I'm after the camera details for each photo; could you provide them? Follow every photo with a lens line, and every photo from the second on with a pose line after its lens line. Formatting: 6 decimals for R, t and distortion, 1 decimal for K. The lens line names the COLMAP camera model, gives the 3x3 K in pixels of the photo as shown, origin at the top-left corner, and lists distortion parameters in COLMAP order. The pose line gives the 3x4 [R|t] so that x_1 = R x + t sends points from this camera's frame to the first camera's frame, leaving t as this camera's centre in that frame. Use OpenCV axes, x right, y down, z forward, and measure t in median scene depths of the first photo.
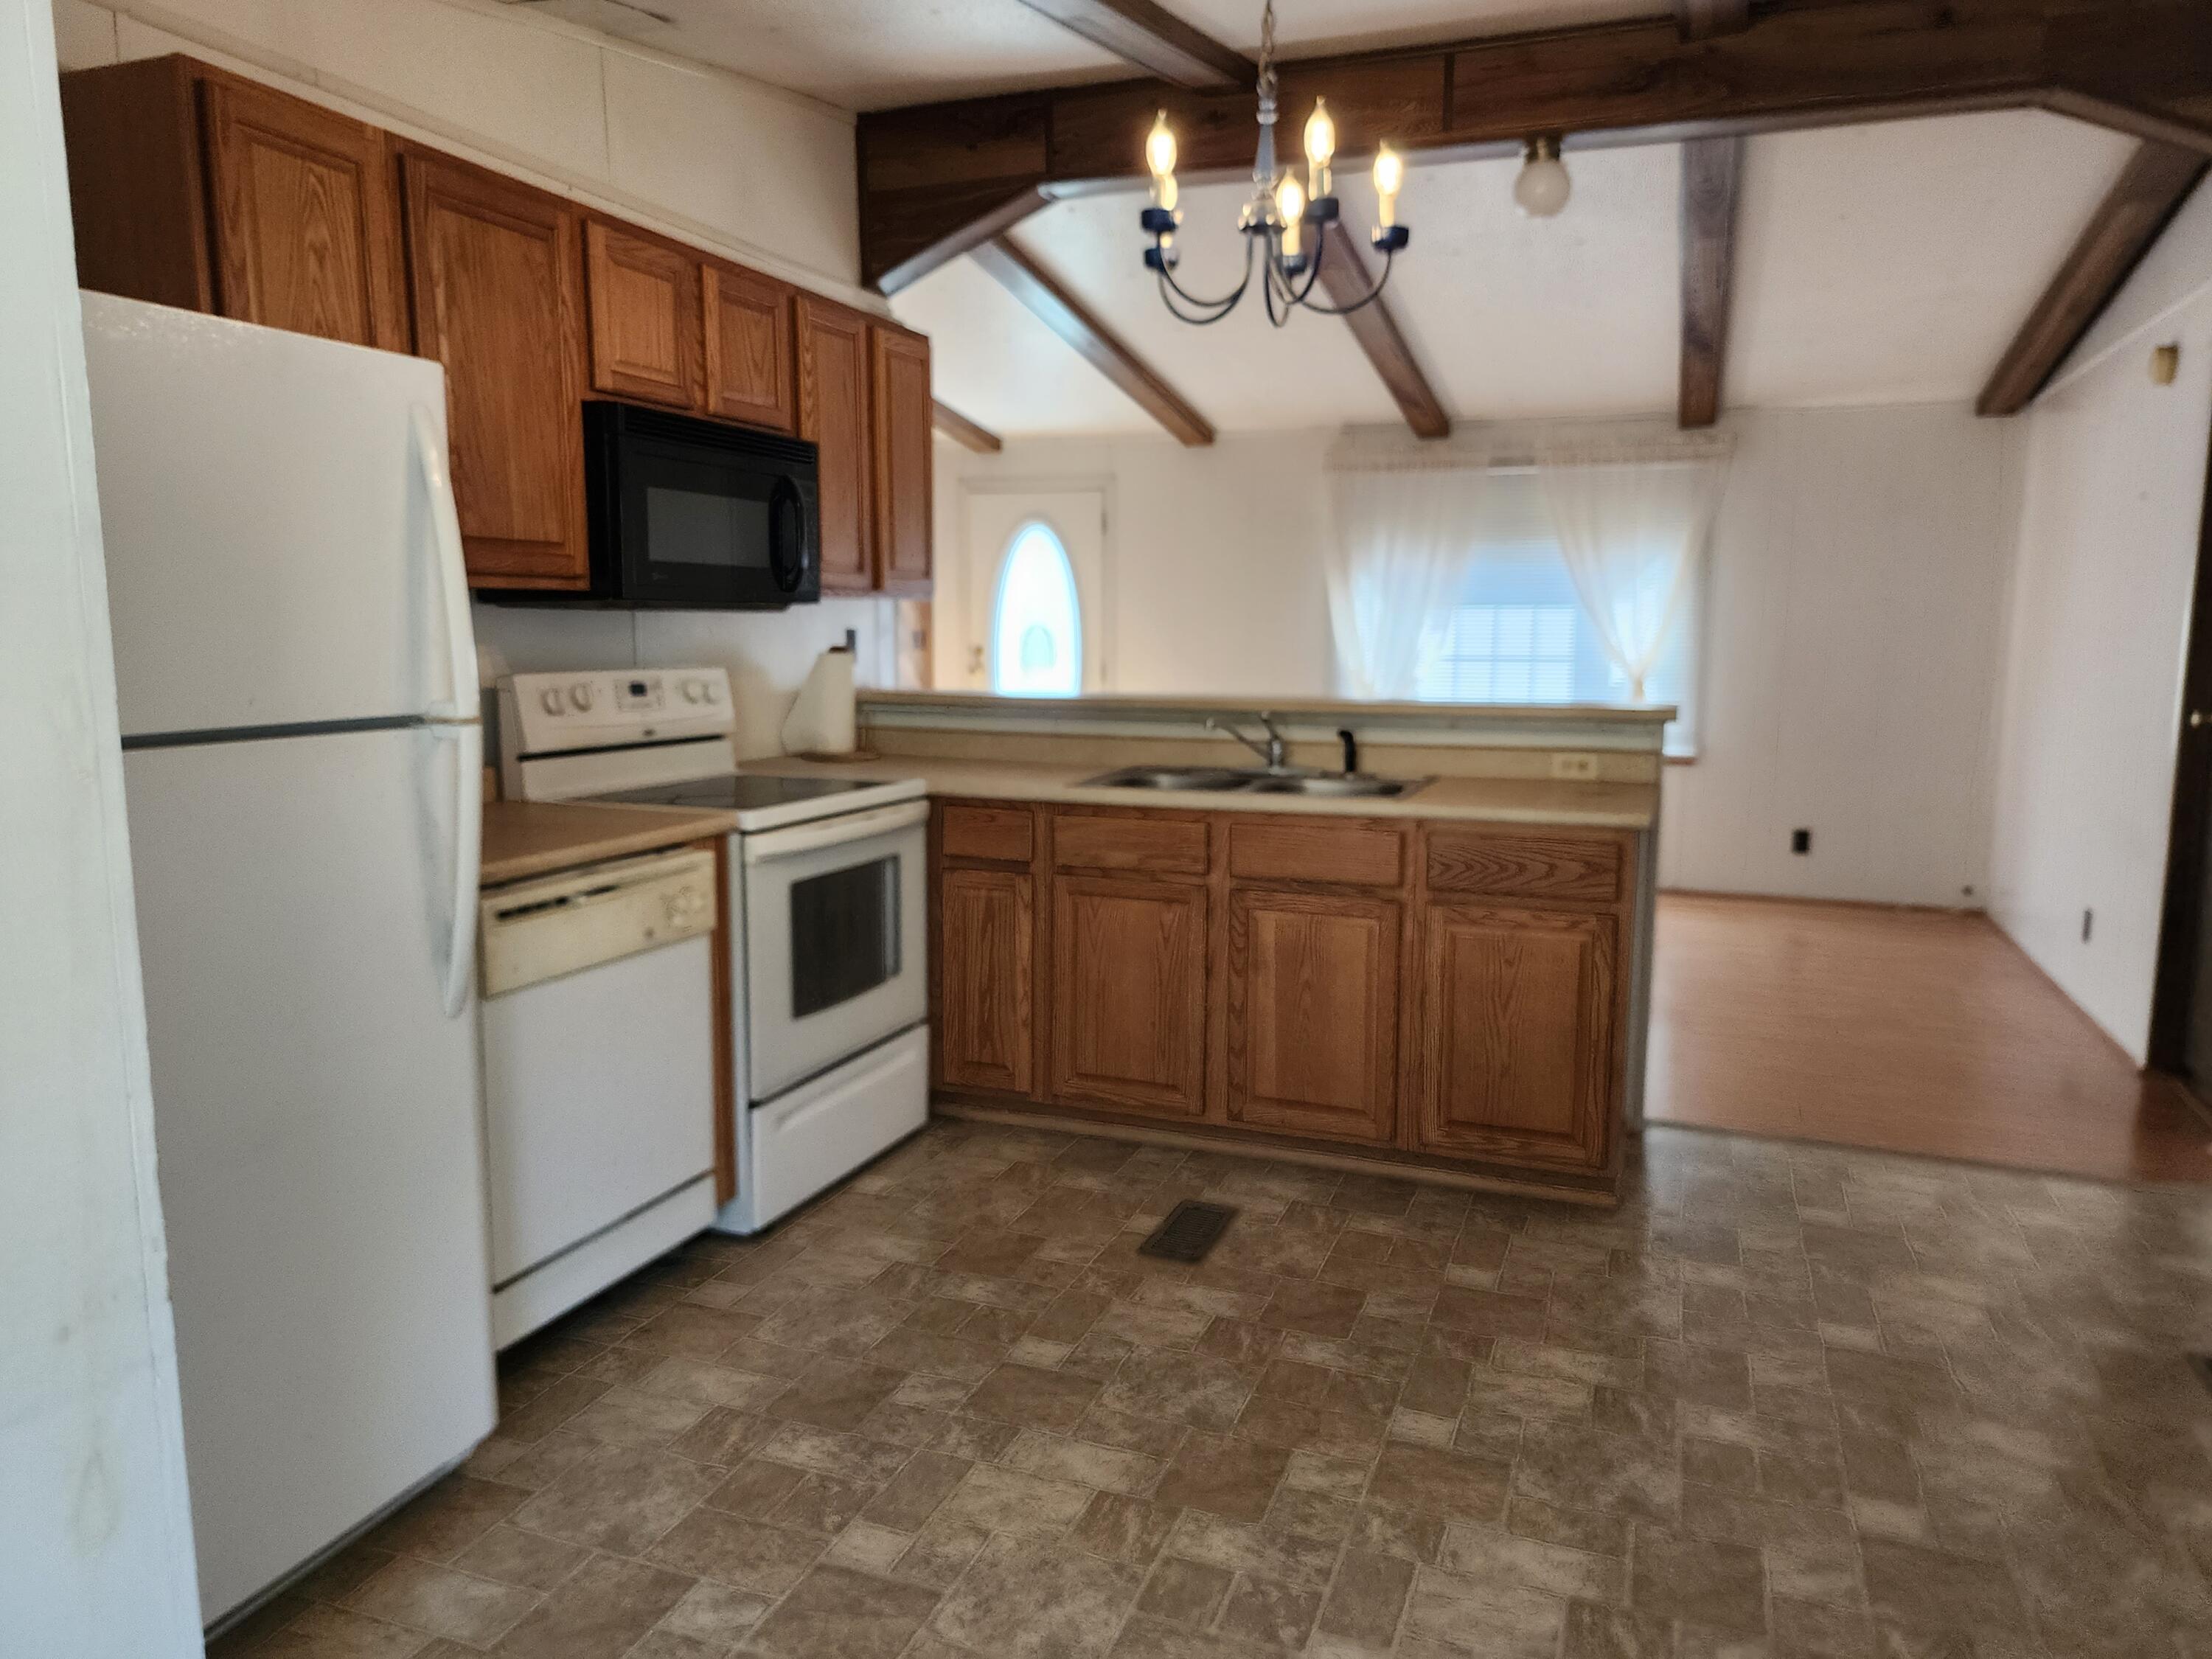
lens RADIAL K [[1510.3, 0, 1090.6], [0, 1510.3, 841.5], [0, 0, 1]] dist [0.062607, -0.060887]
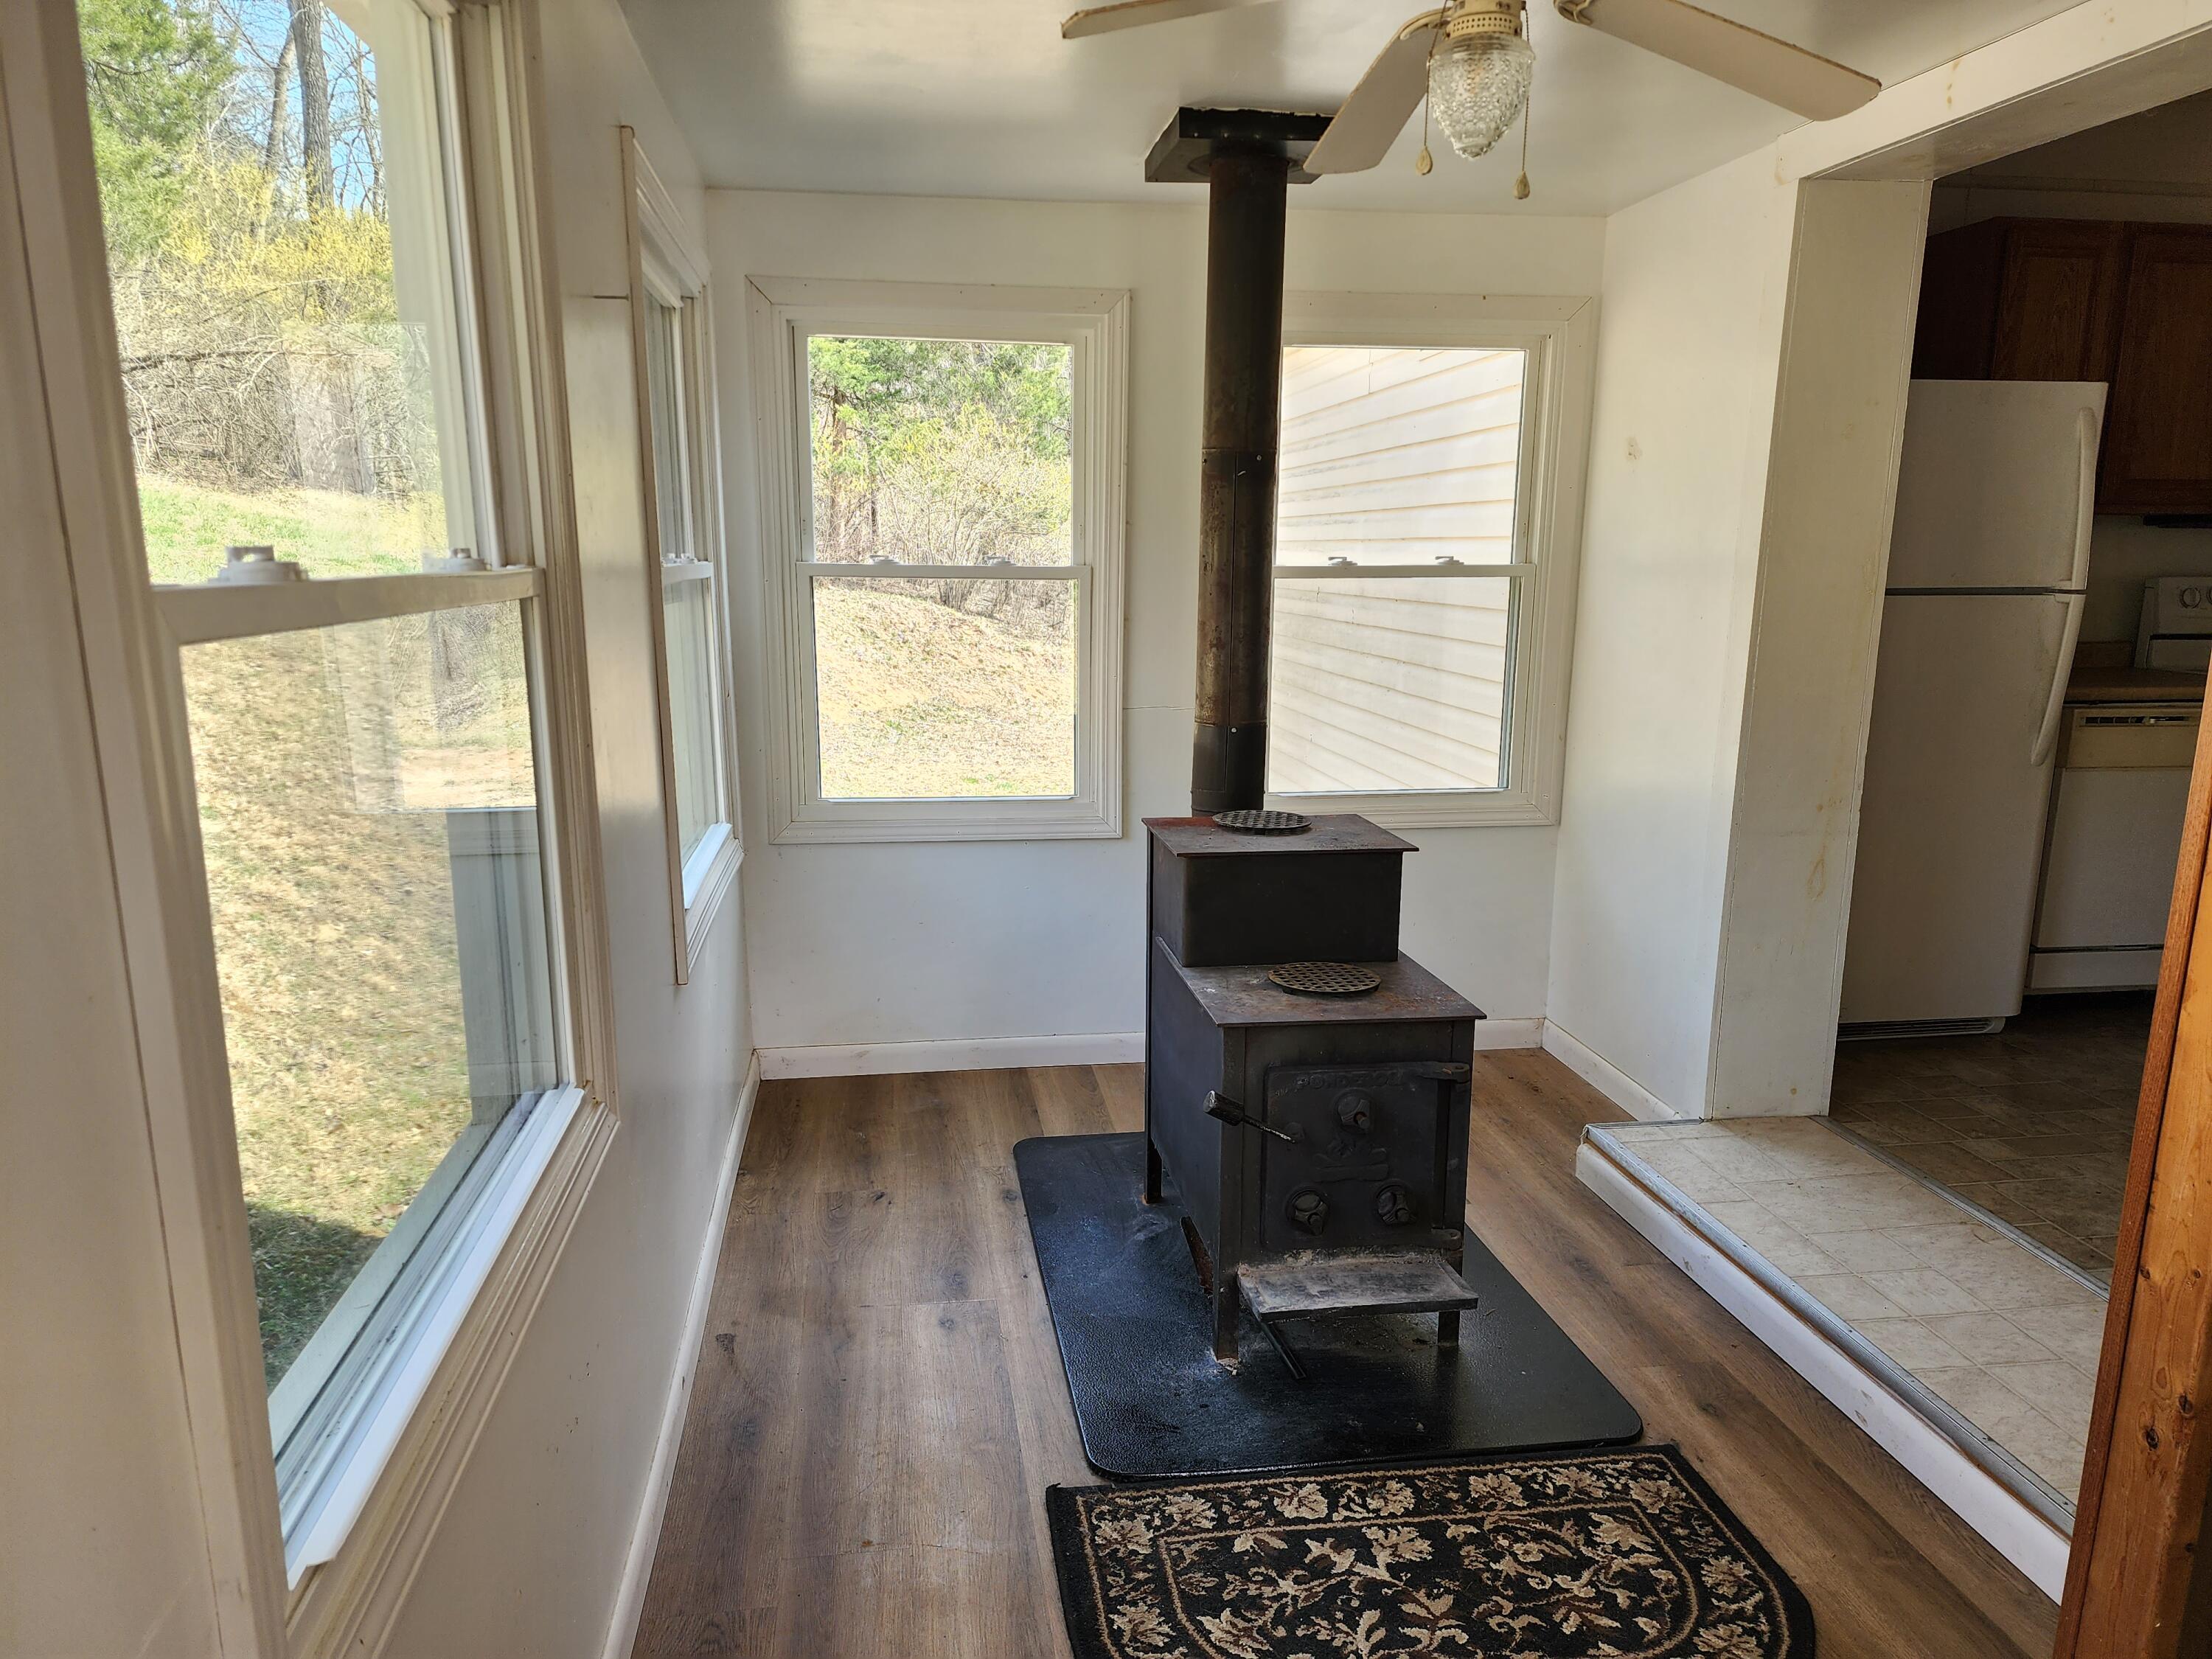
lens RADIAL K [[1430.5, 0, 1061.9], [0, 1430.5, 836.6], [0, 0, 1]] dist [0.071271, -0.053748]
pose [[0.483139, 0.168504, -0.859176, 0.377647], [-0.128831, 0.984306, 0.120600, 0.106104], [0.866014, 0.052422, 0.497265, -0.604701]]
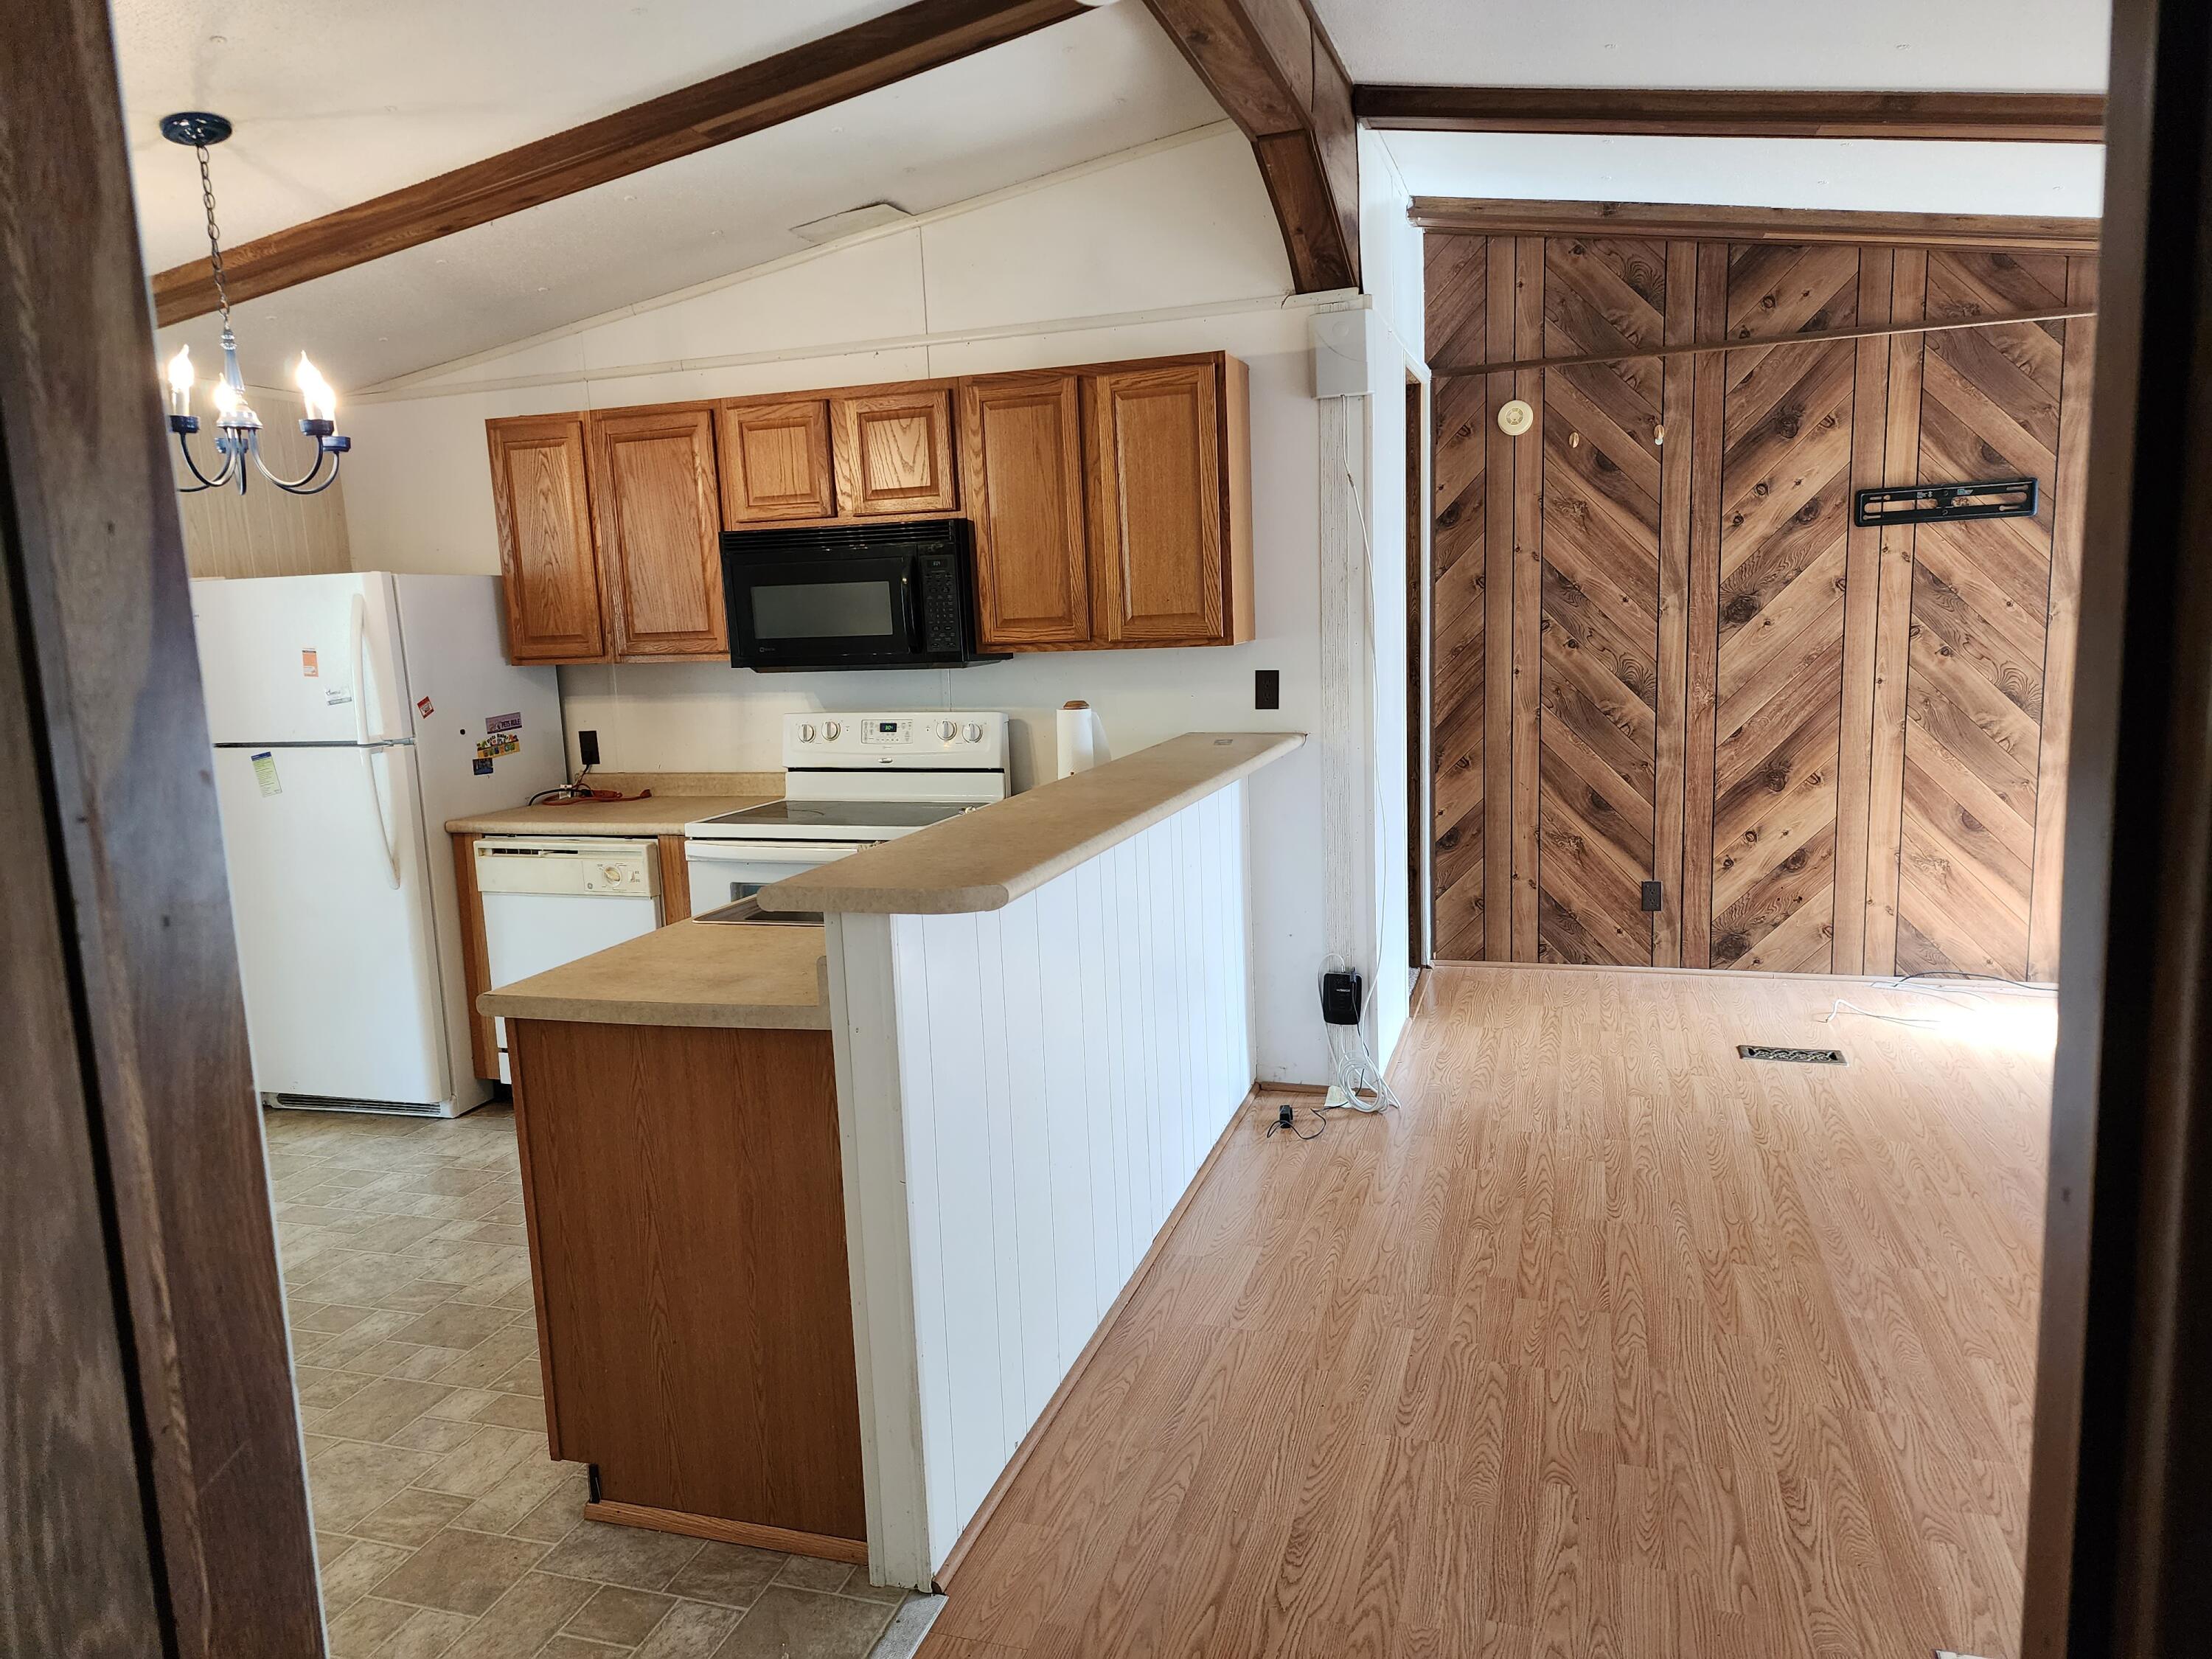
lens RADIAL K [[1456.8, 0, 1089.4], [0, 1456.8, 832.6], [0, 0, 1]] dist [0.075344, -0.060168]
pose [[0.055707, 0.143791, -0.988039, 1.216610], [-0.104811, 0.984950, 0.137432, -0.253330], [0.992931, 0.095901, 0.069940, 1.373157]]
